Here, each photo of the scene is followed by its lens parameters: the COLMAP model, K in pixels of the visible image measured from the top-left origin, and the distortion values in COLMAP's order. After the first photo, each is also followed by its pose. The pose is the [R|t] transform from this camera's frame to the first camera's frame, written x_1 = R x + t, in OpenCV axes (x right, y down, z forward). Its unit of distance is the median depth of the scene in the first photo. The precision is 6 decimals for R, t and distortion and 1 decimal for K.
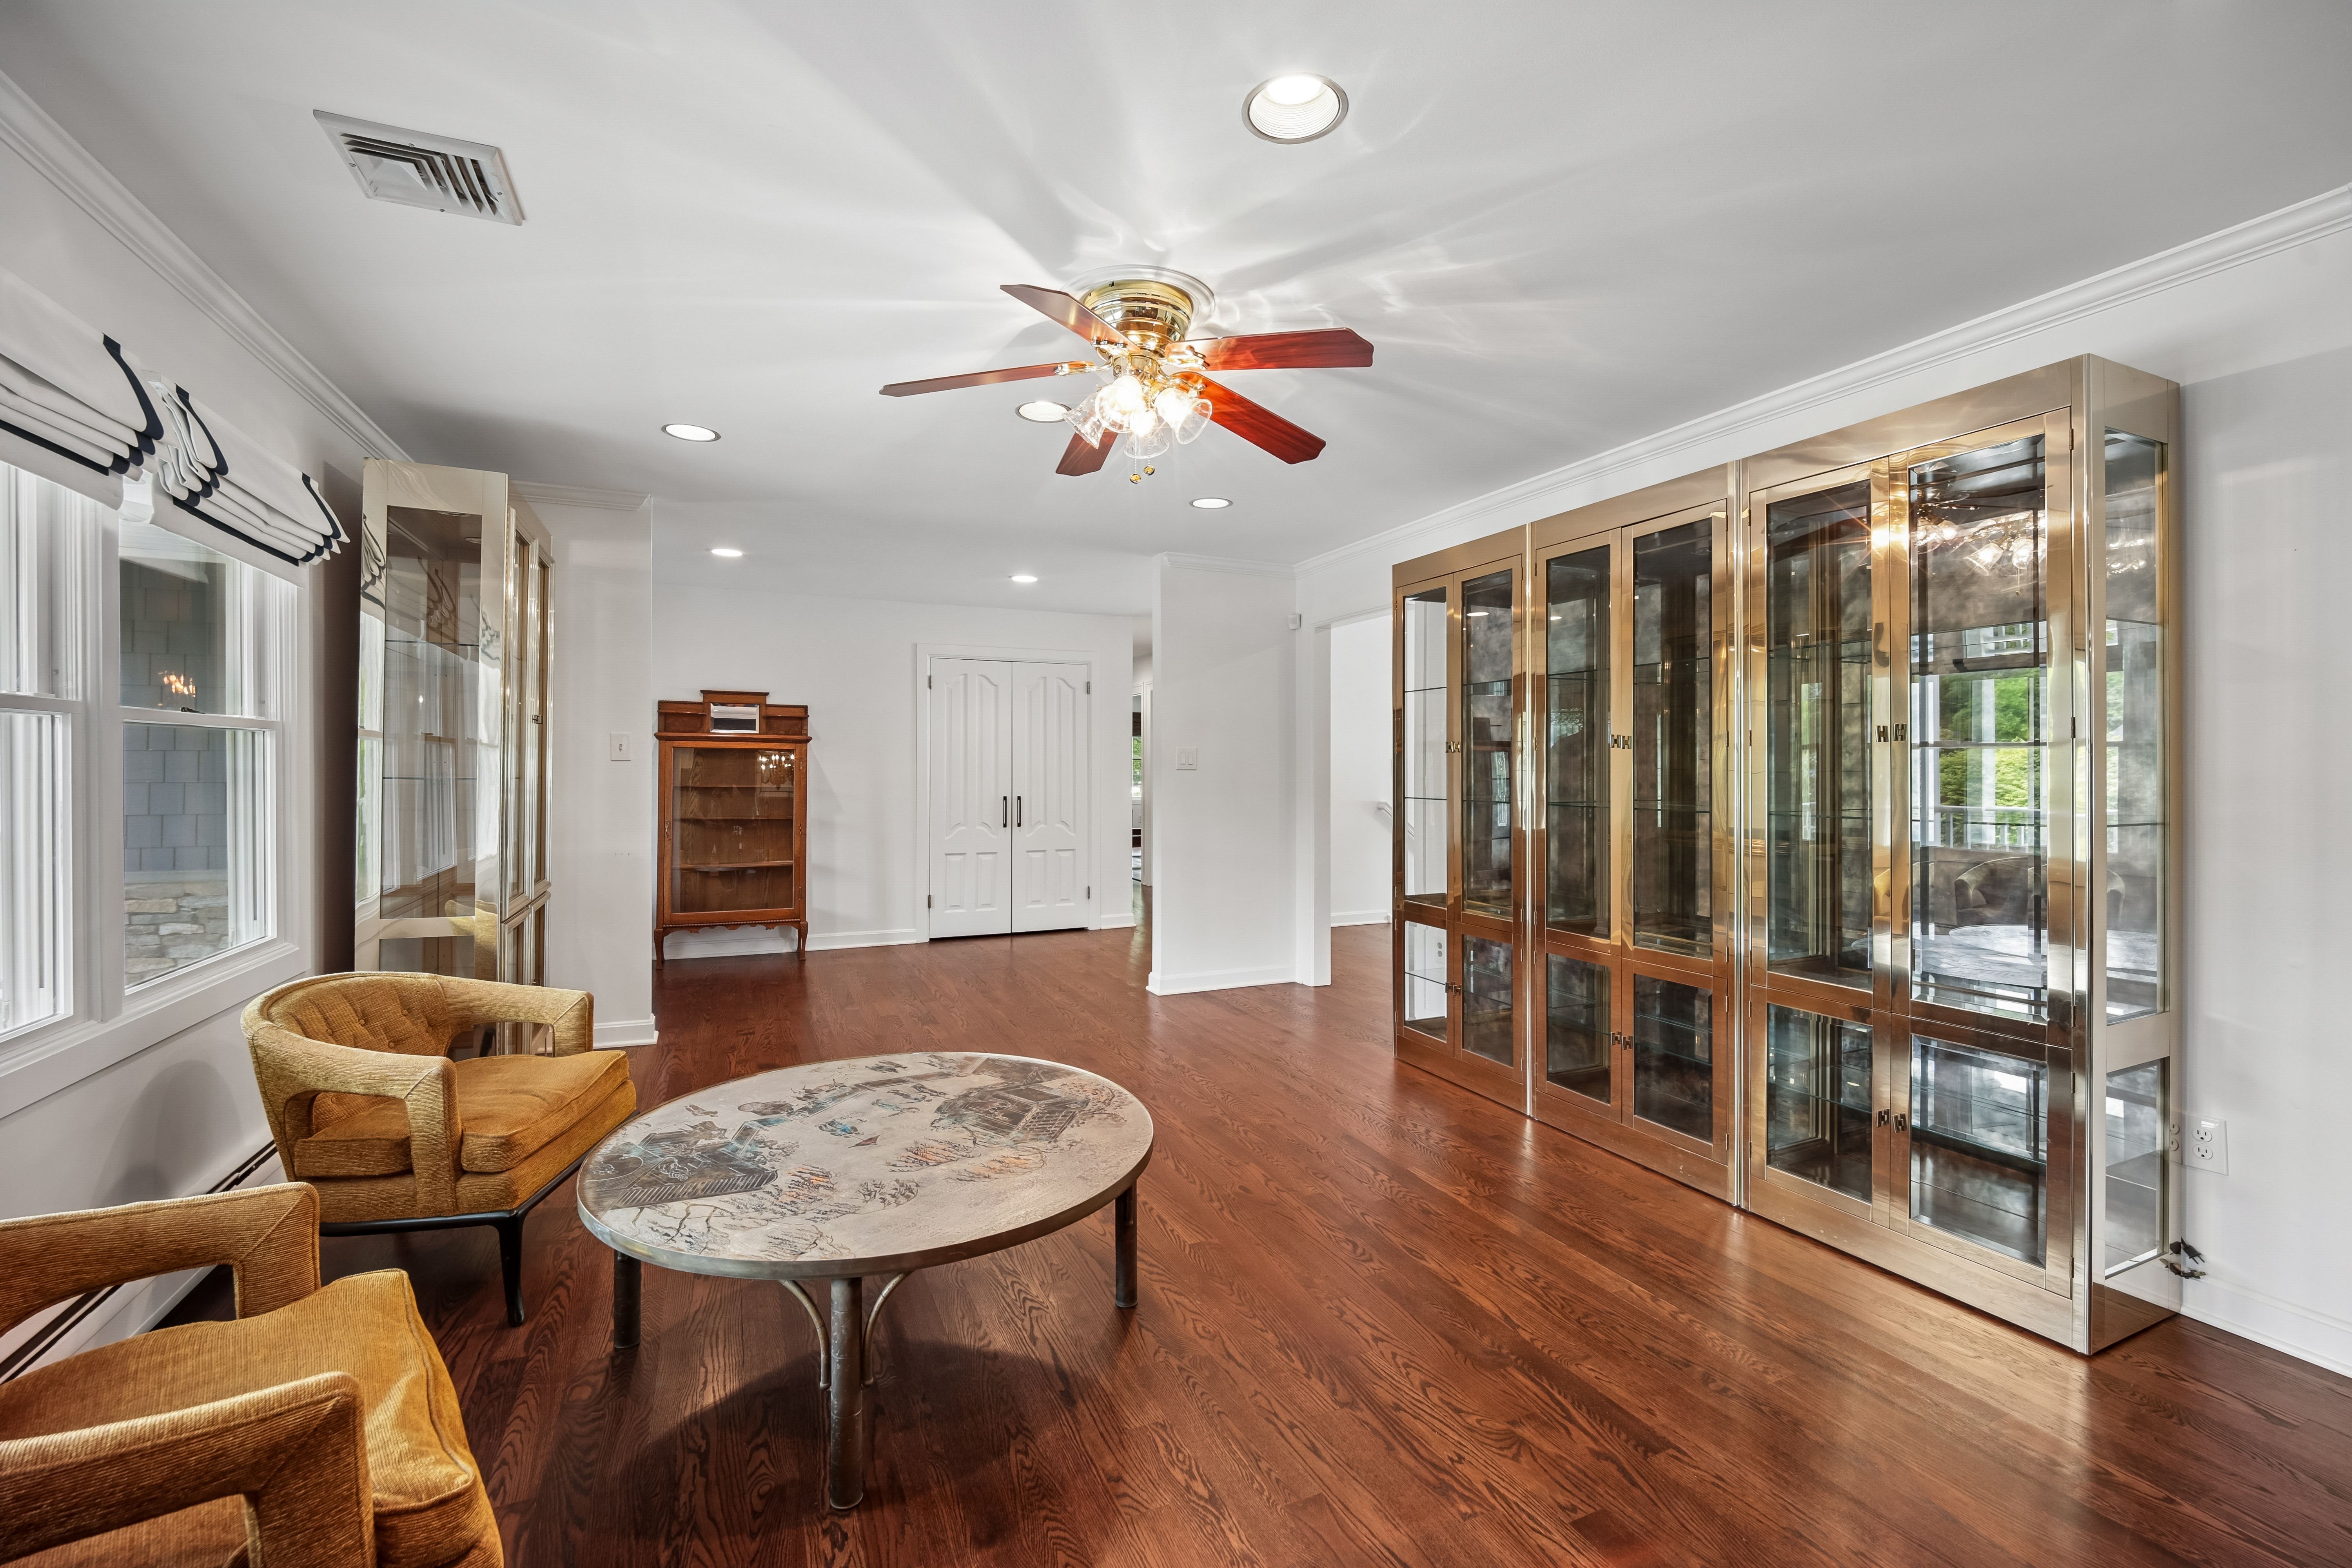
lens RADIAL K [[987.8, 0, 1182.8], [0, 987.8, 780.9], [0, 0, 1]] dist [-0.000329, -0.007139]
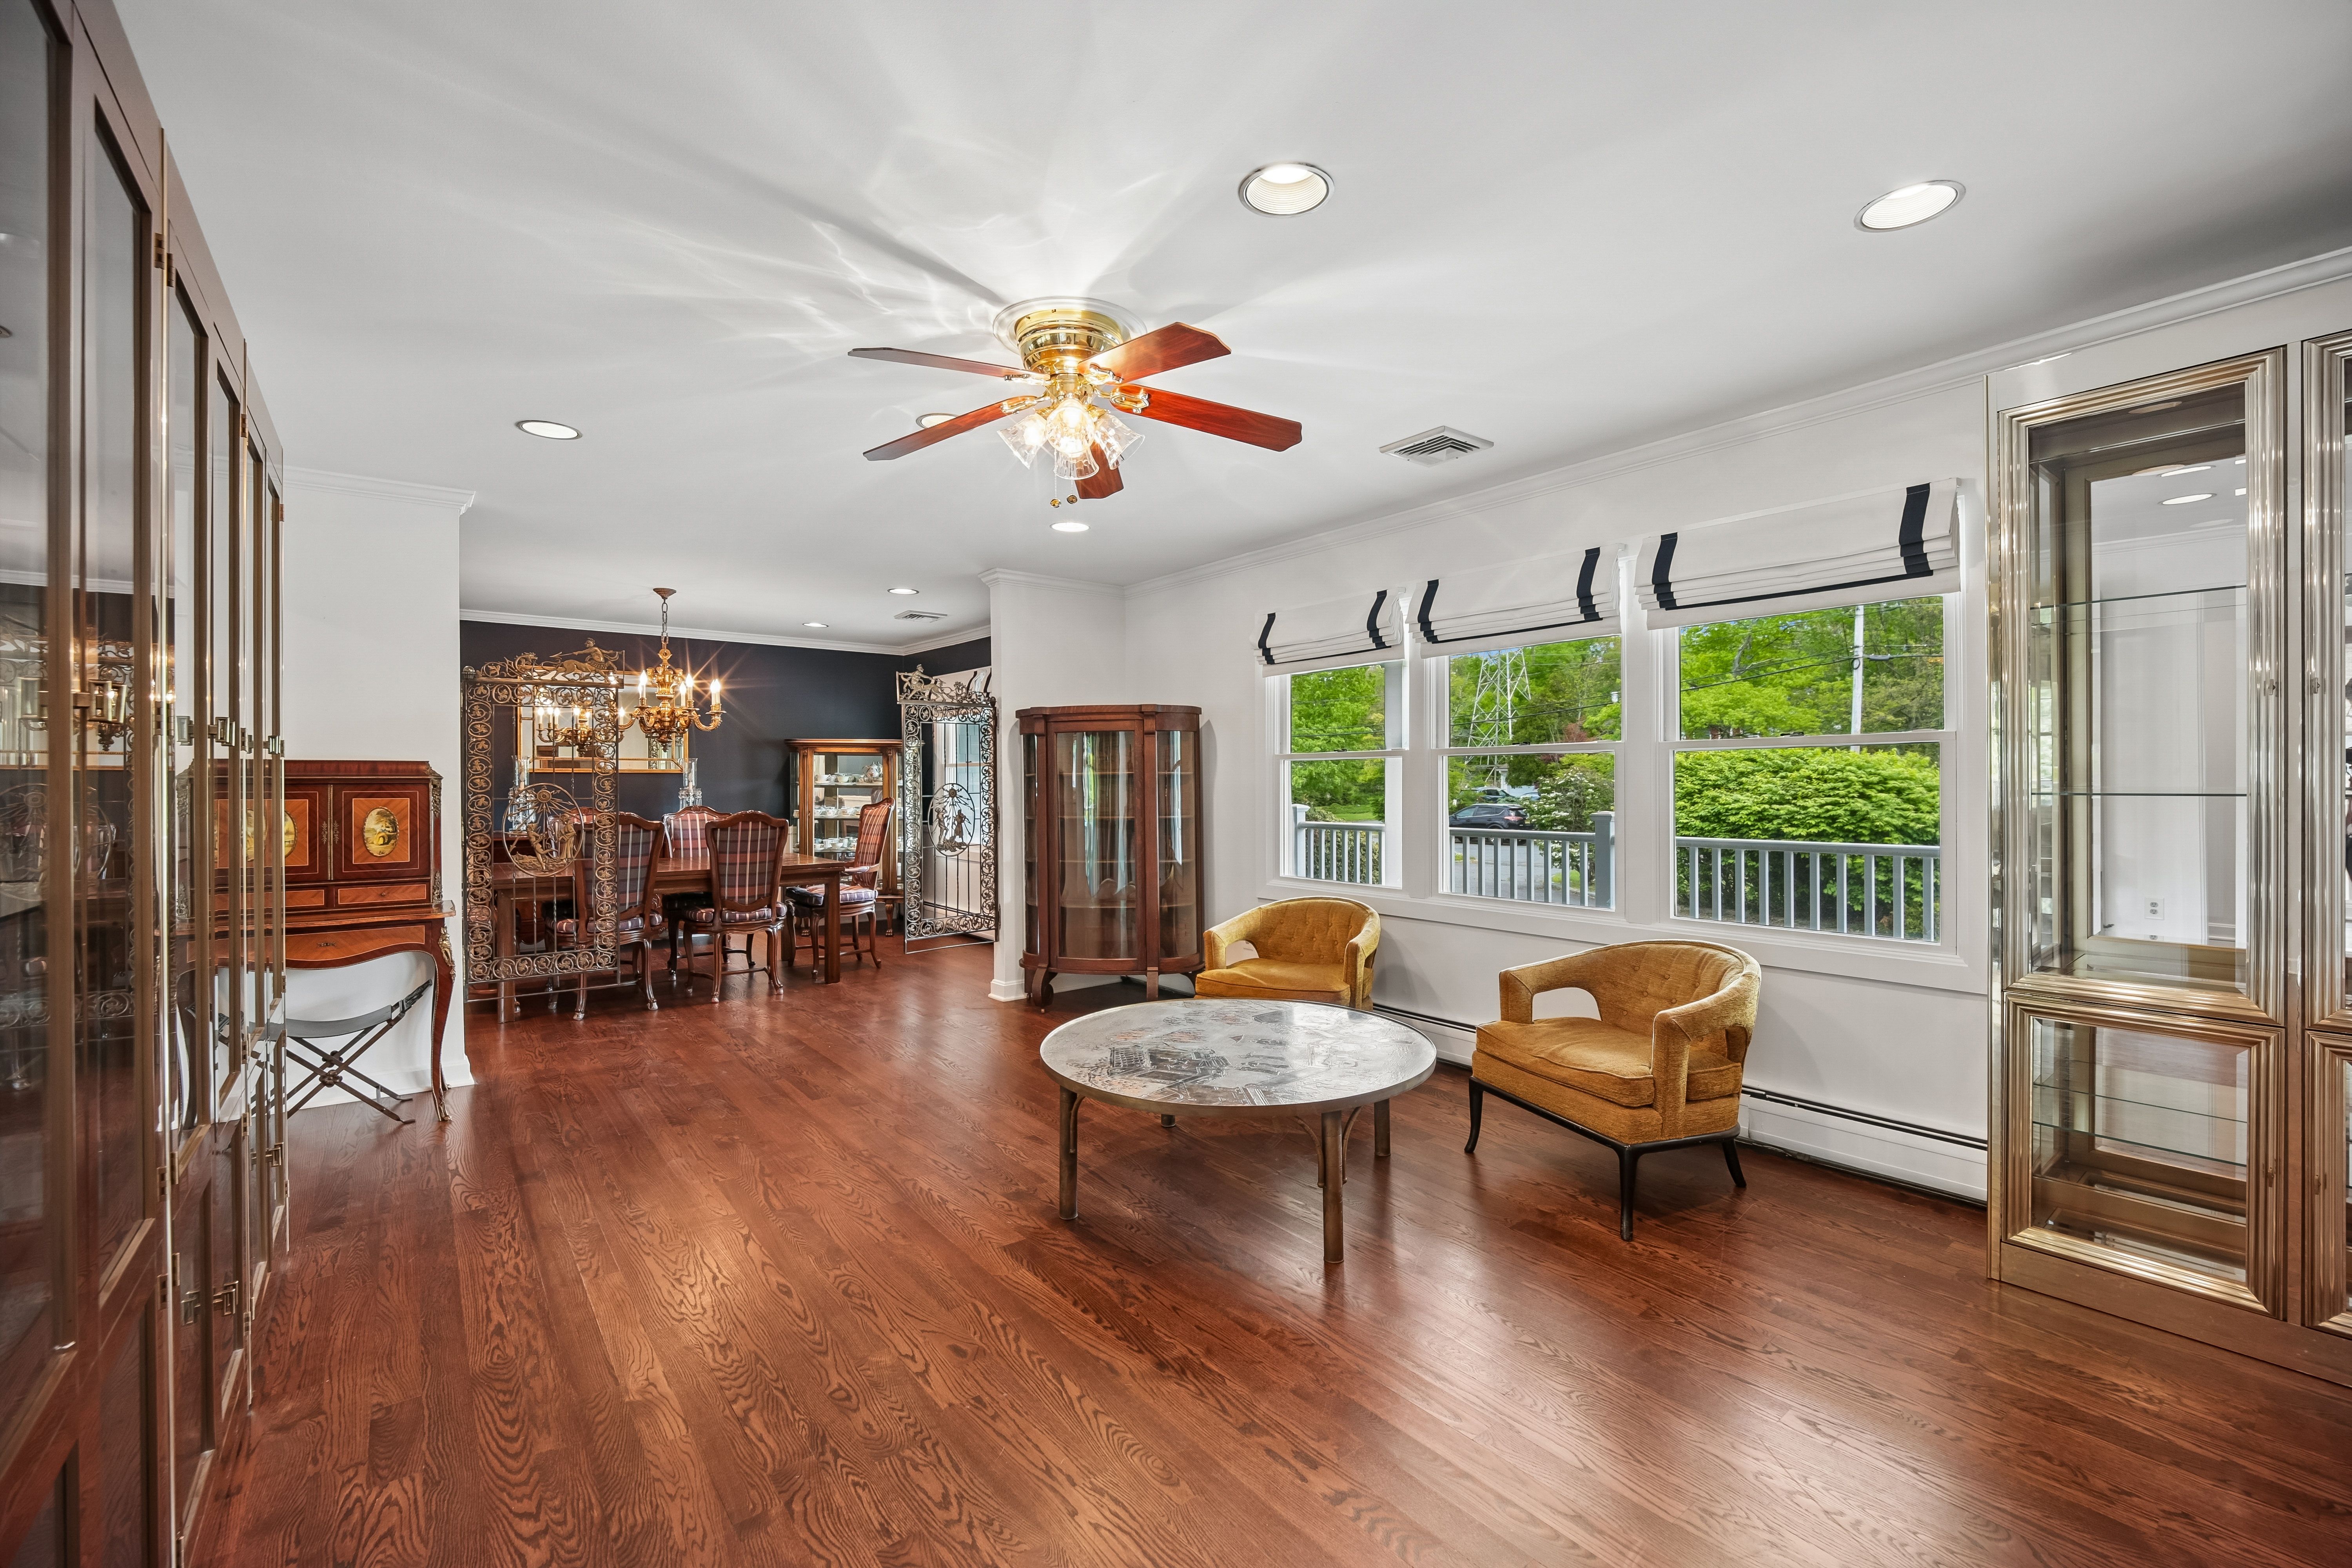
lens RADIAL K [[987.8, 0, 1182.8], [0, 987.8, 780.9], [0, 0, 1]] dist [-0.000329, -0.007139]
pose [[-0.972616, 0.003471, -0.232394, 0.085461], [0.001405, 0.999958, 0.009054, -0.023904], [0.232416, 0.008480, -0.972580, 2.148093]]
